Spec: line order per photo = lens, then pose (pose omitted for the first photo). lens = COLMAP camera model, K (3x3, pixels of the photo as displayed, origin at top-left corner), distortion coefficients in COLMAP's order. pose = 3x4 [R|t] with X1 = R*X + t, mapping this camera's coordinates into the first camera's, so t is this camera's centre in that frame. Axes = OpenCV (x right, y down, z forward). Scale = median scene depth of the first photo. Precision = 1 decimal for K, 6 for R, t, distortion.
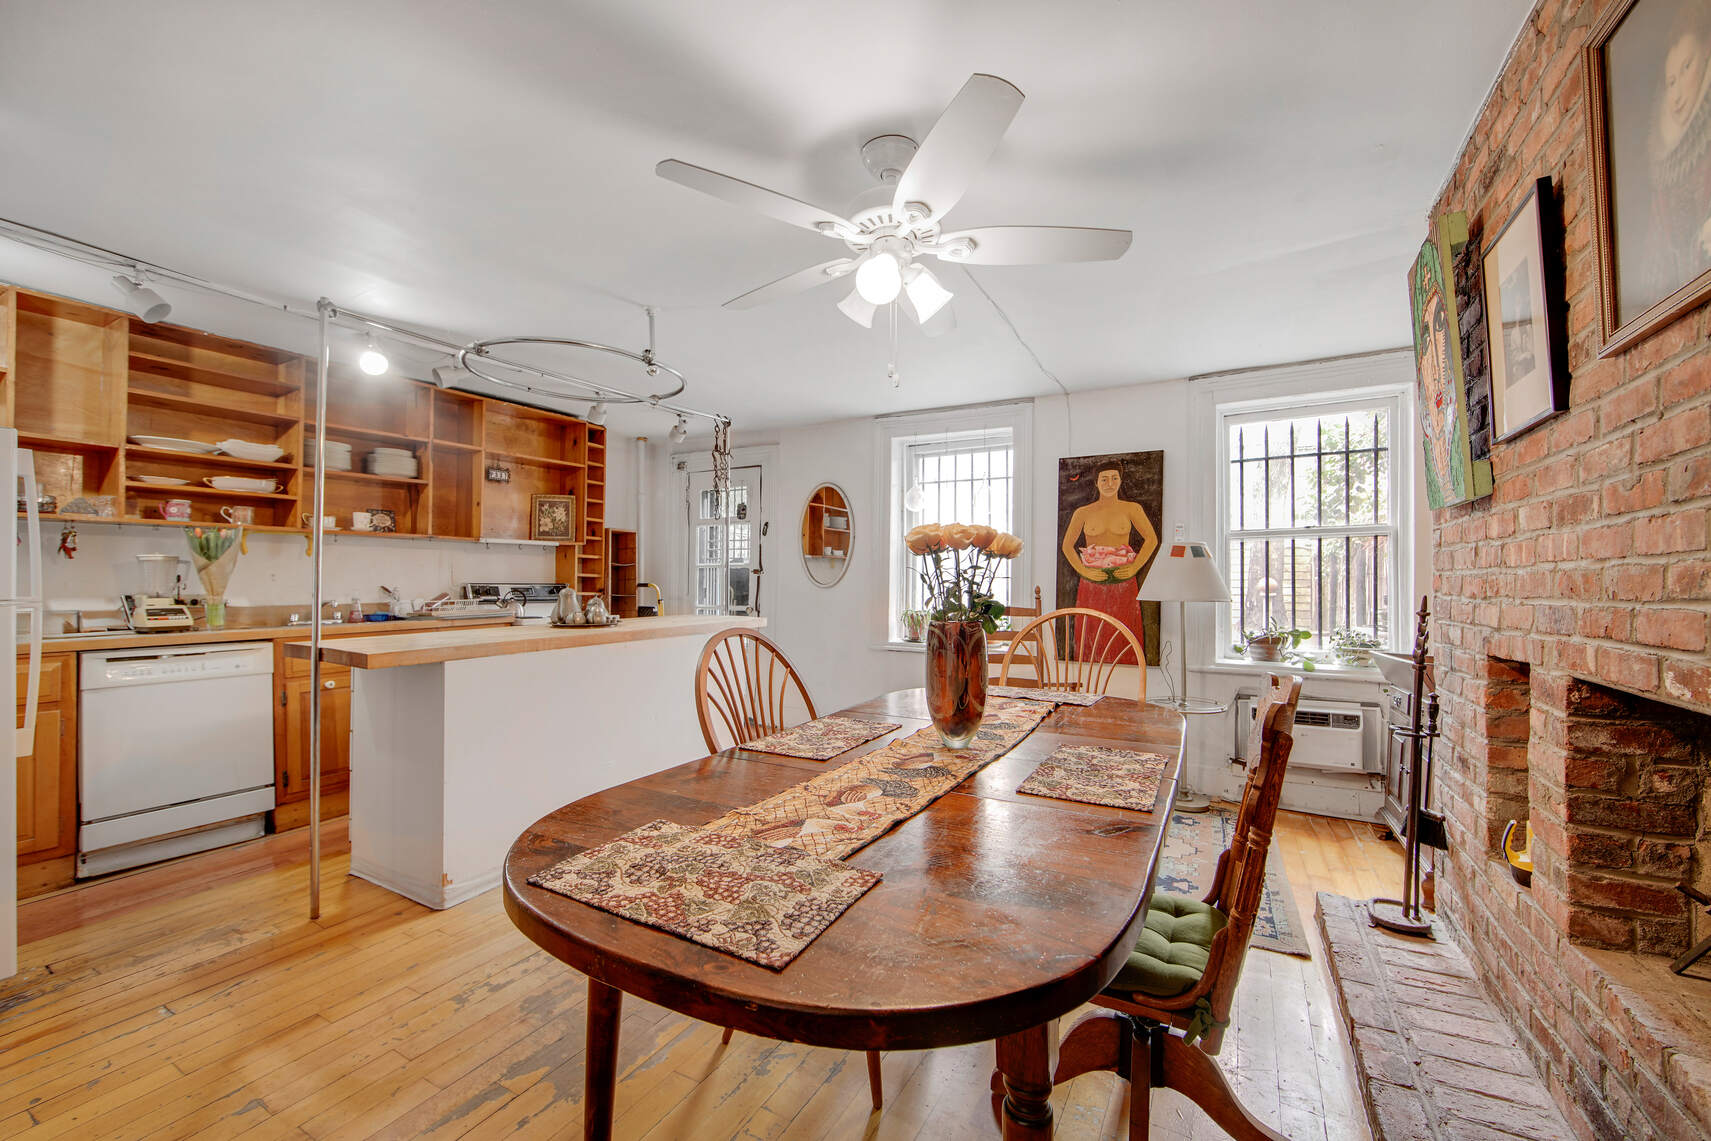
lens RADIAL K [[691.3, 0, 849.0], [0, 691.3, 573.9], [0, 0, 1]] dist [-0.010996, -0.000054]
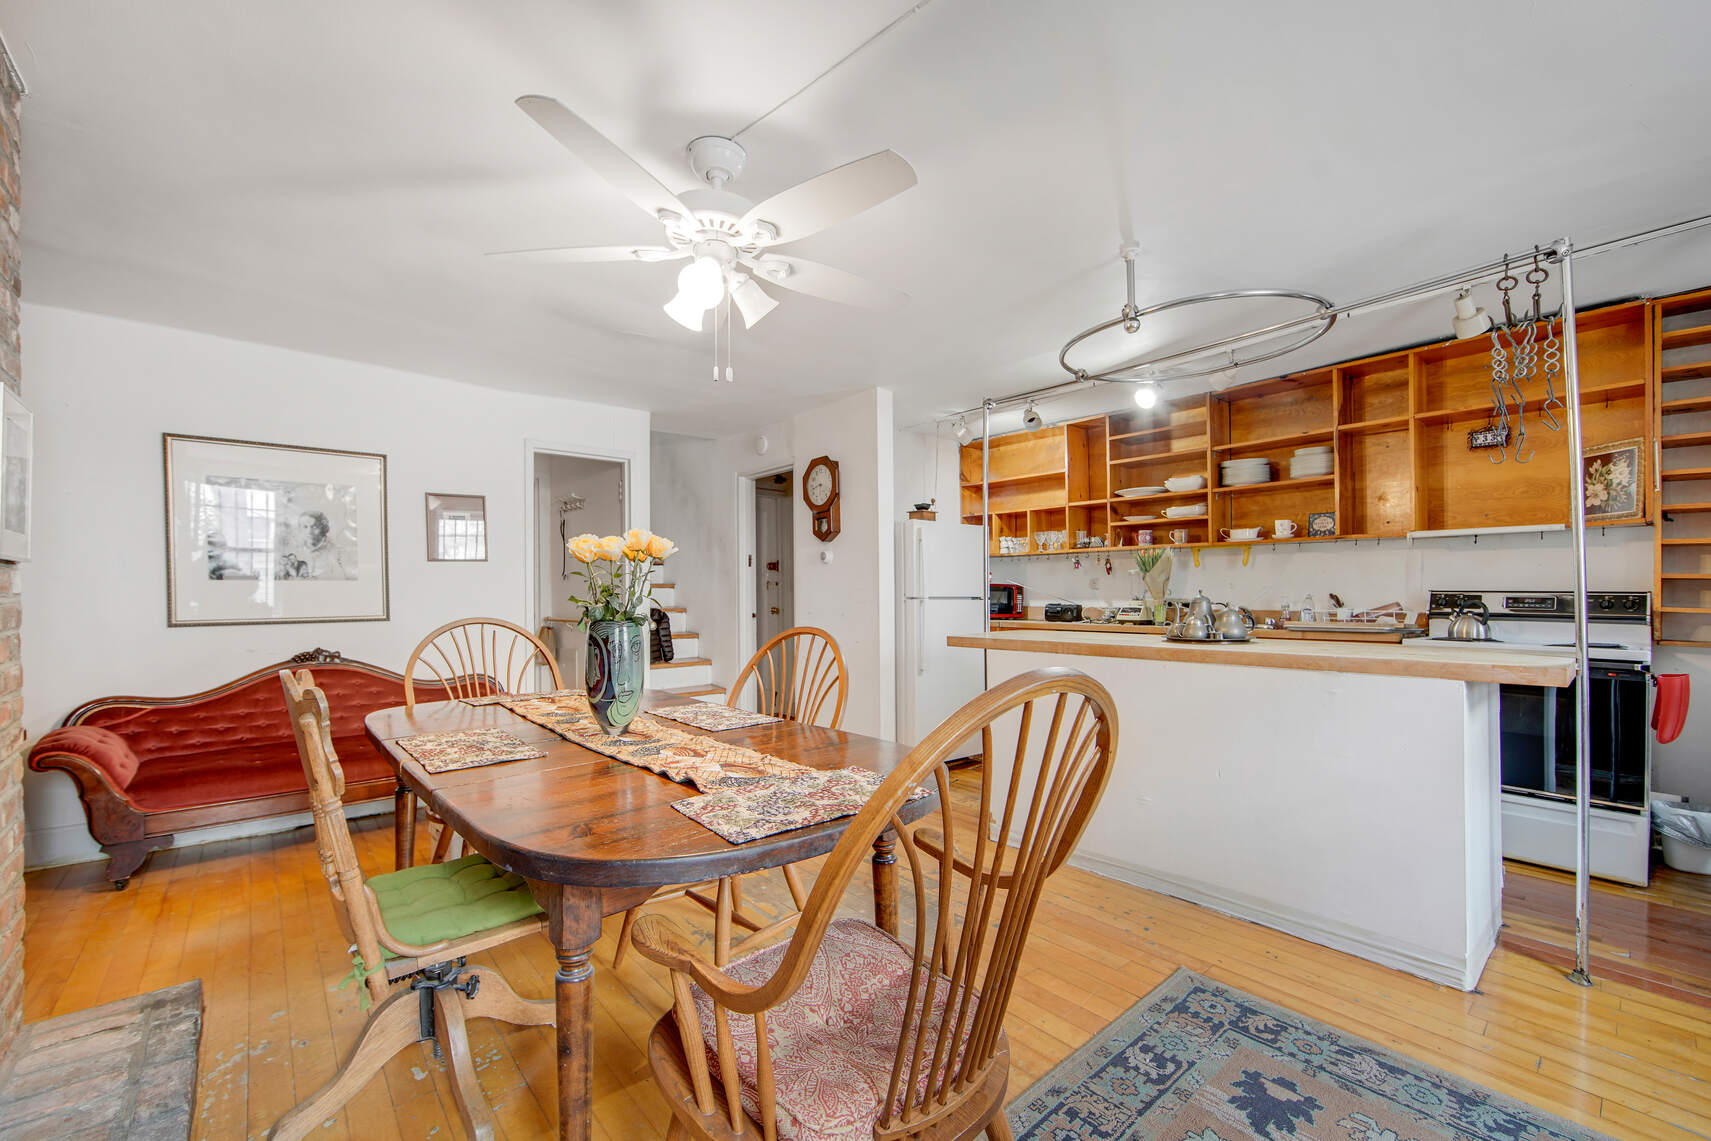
lens RADIAL K [[720.8, 0, 835.5], [0, 720.8, 592.9], [0, 0, 1]] dist [-0.000274, 0.000014]
pose [[-0.328369, 0.008216, -0.944514, 0.618209], [0.017381, 0.999845, 0.002655, 0.005287], [0.944390, -0.015545, -0.328461, 0.861015]]
